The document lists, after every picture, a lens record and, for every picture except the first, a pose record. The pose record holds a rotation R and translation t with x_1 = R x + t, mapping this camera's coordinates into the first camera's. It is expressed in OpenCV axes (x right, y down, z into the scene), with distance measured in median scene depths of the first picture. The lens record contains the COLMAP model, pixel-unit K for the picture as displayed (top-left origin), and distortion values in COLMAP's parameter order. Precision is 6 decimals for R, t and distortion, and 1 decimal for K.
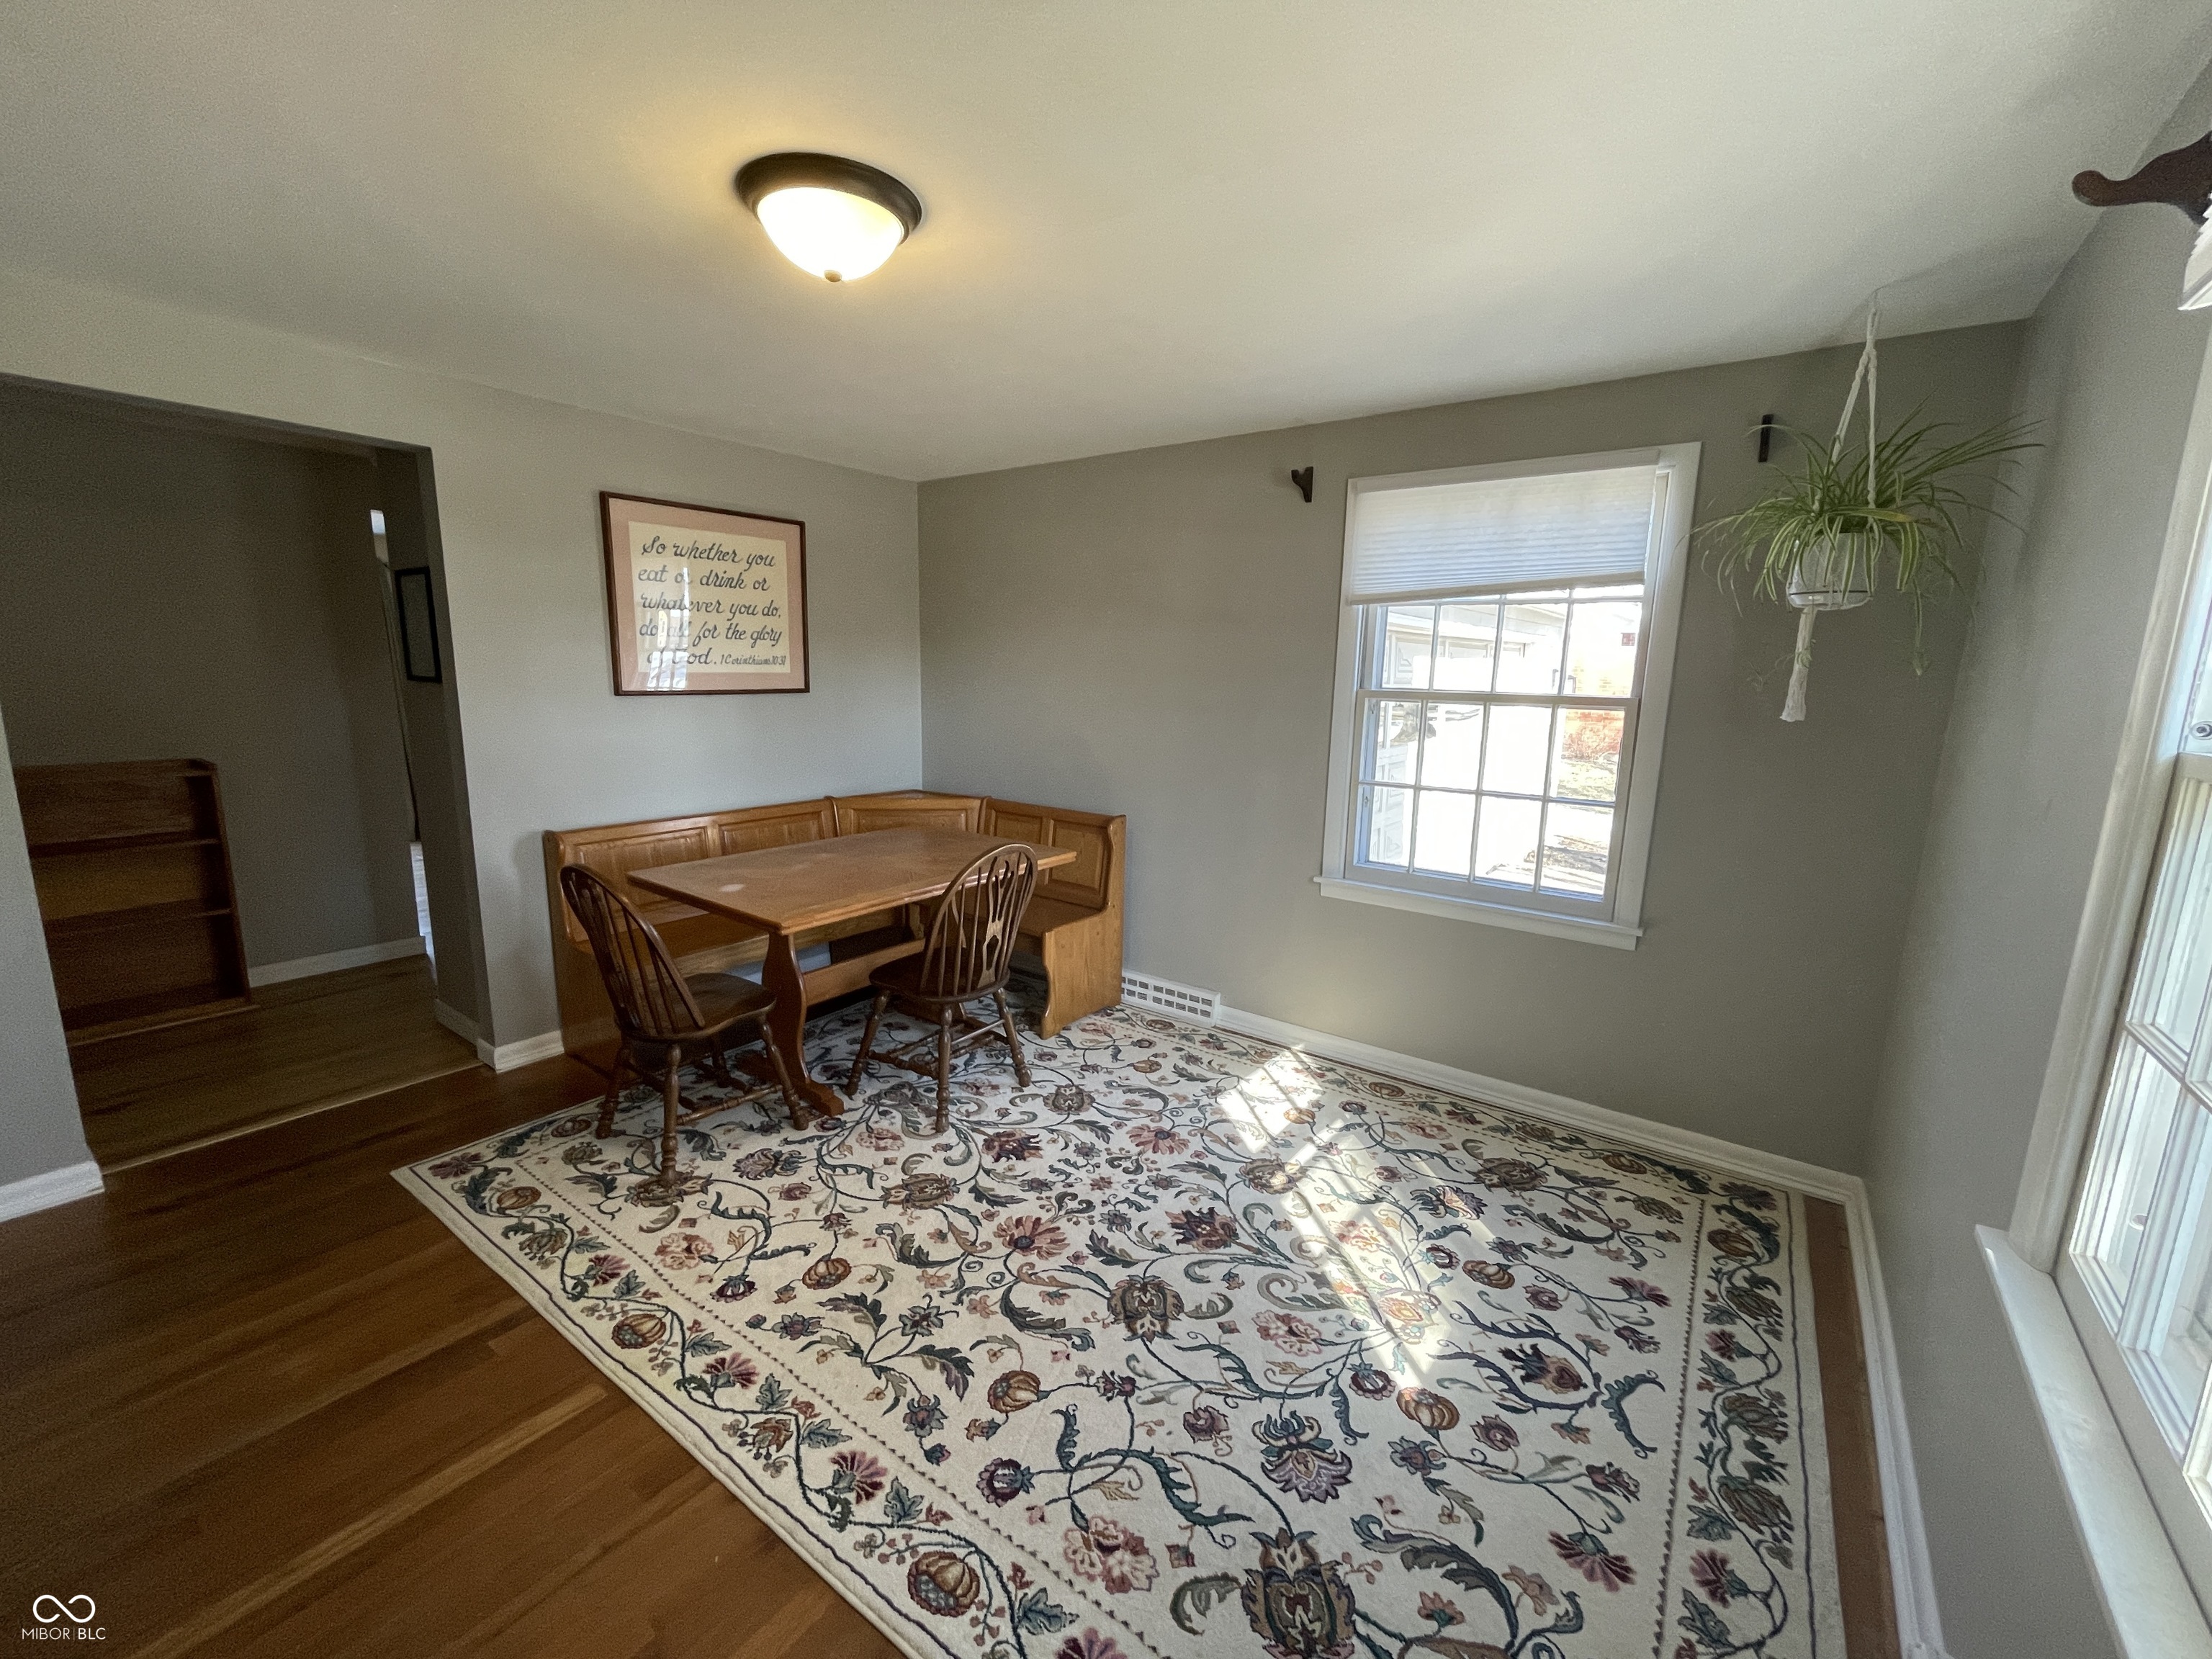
lens RADIAL K [[903.2, 0, 1102.4], [0, 903.2, 828.8], [0, 0, 1]] dist [-0.000849, -0.000019]
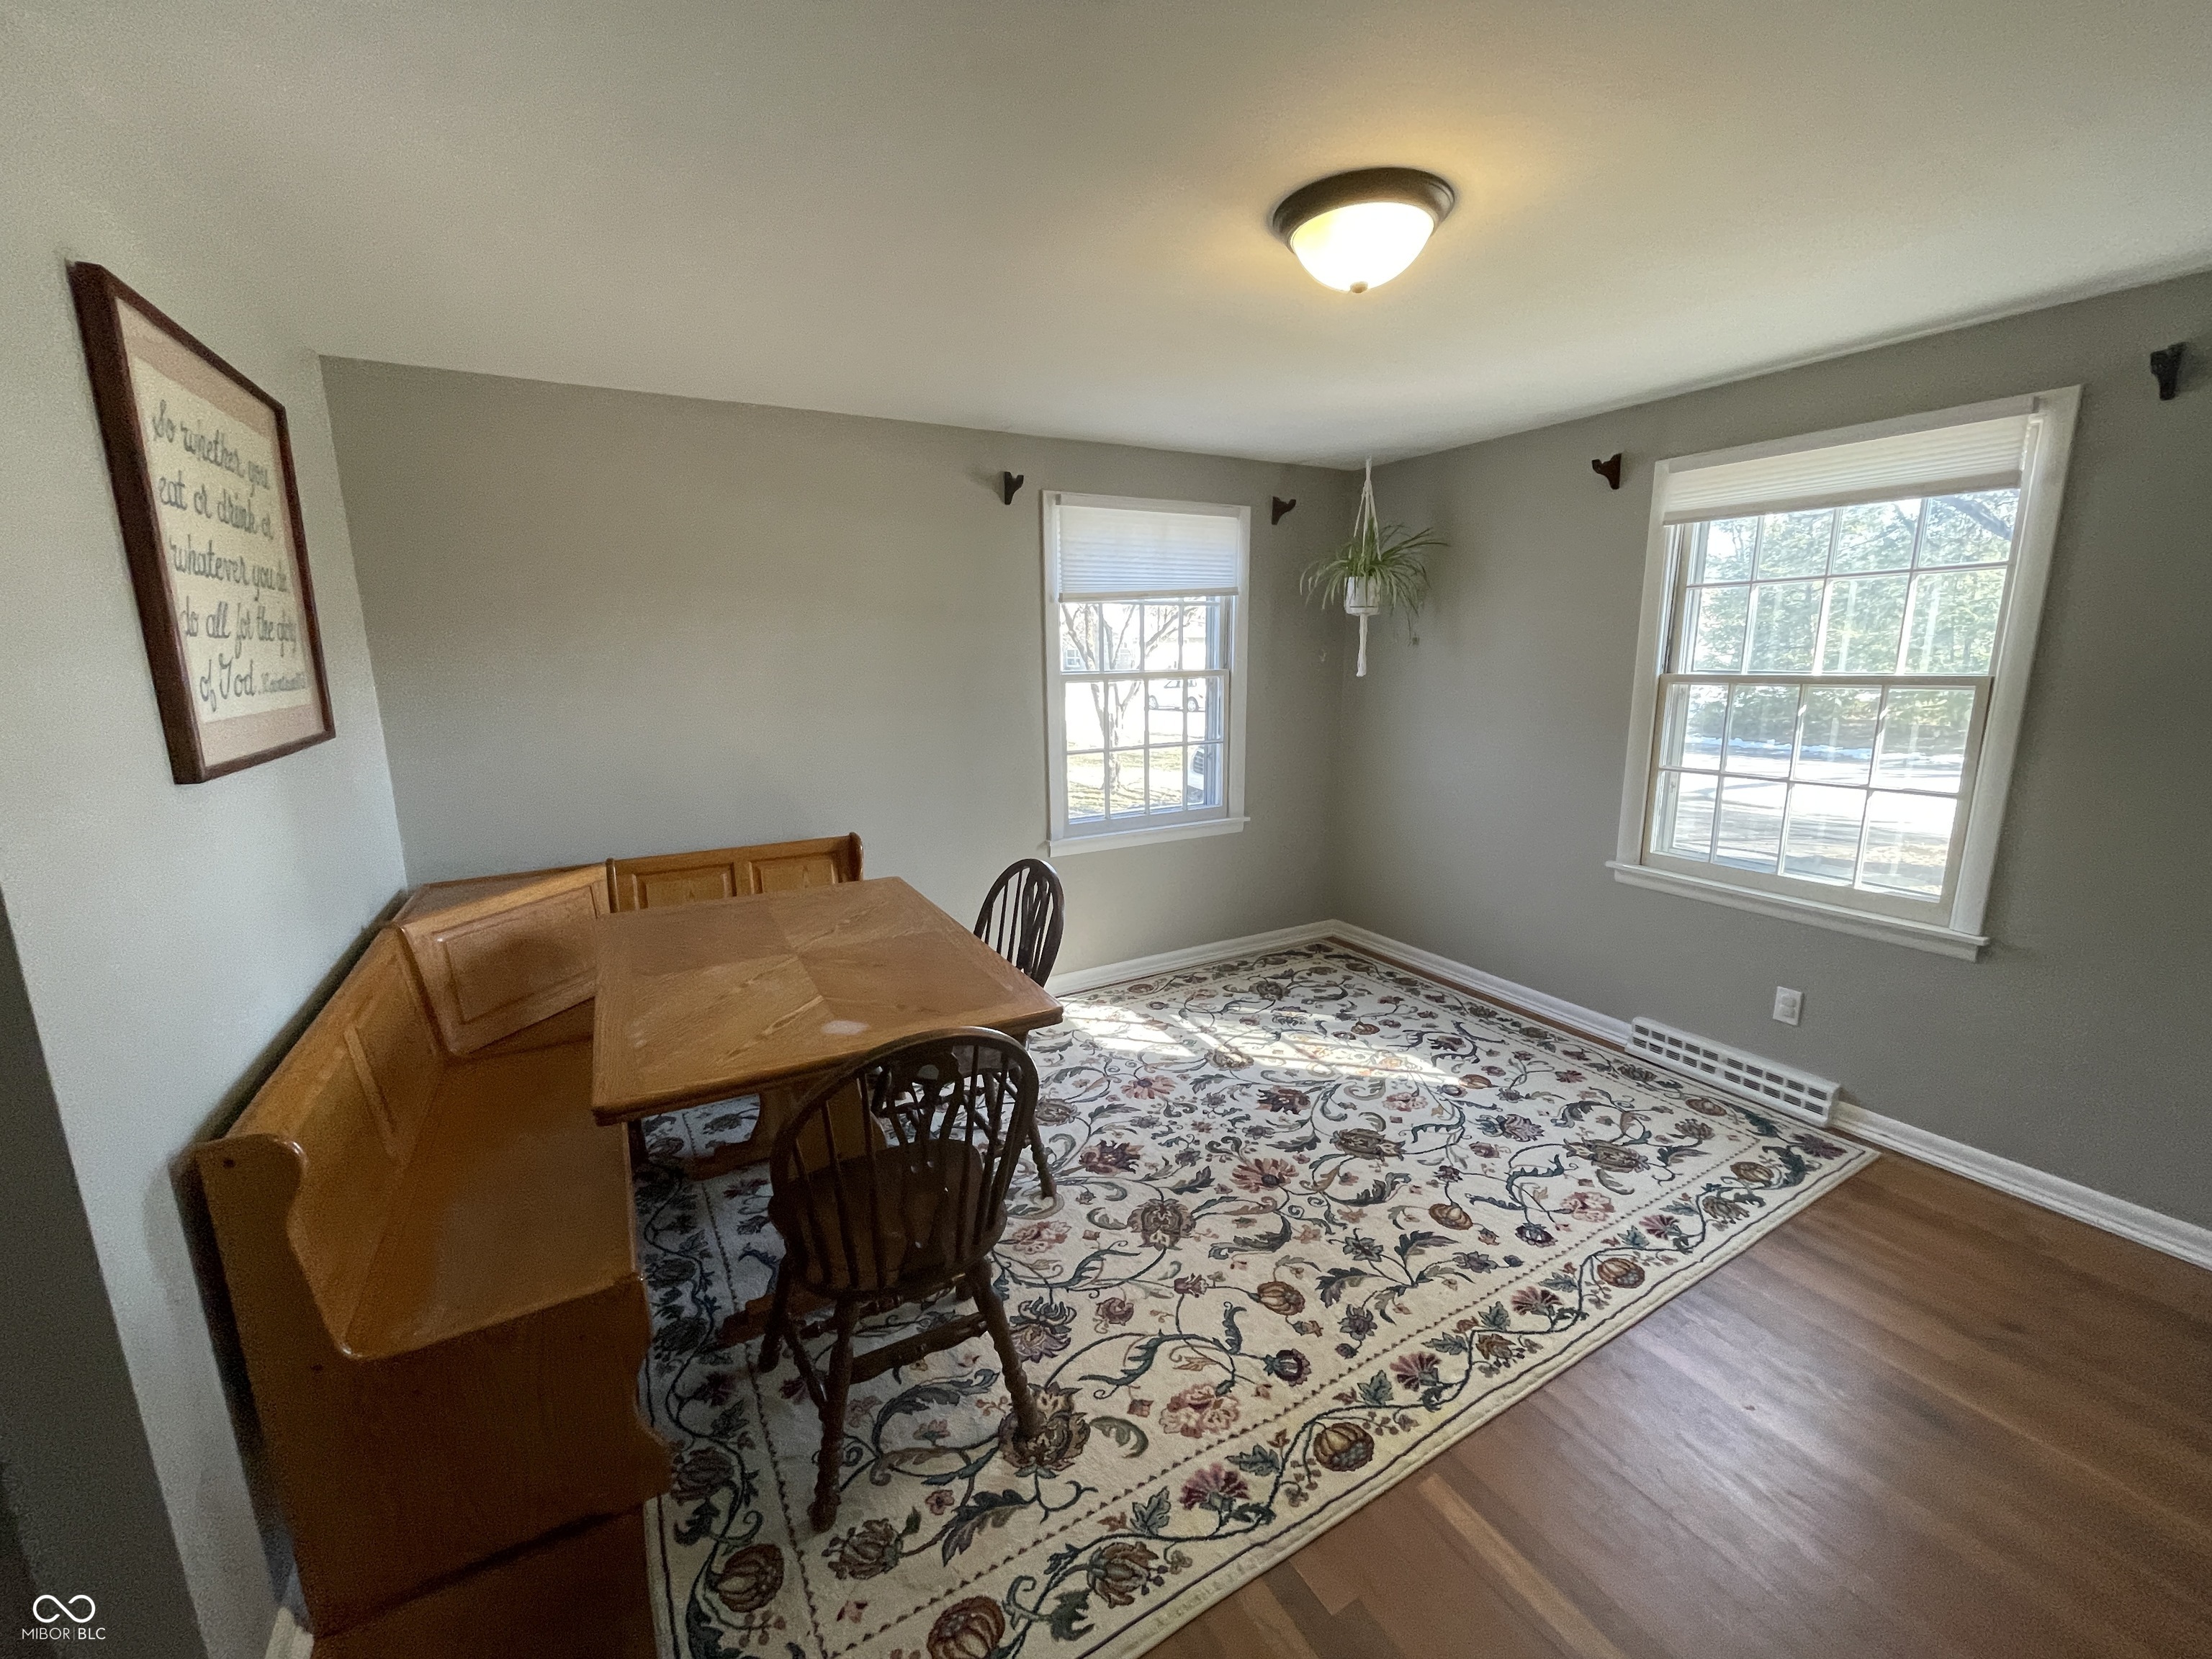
lens RADIAL K [[903.2, 0, 1102.4], [0, 903.2, 828.8], [0, 0, 1]] dist [-0.000849, -0.000019]
pose [[0.401121, -0.203288, 0.893183, -1.117234], [0.176234, 0.973975, 0.142531, -0.167693], [-0.898913, 0.100237, 0.426508, 0.687724]]
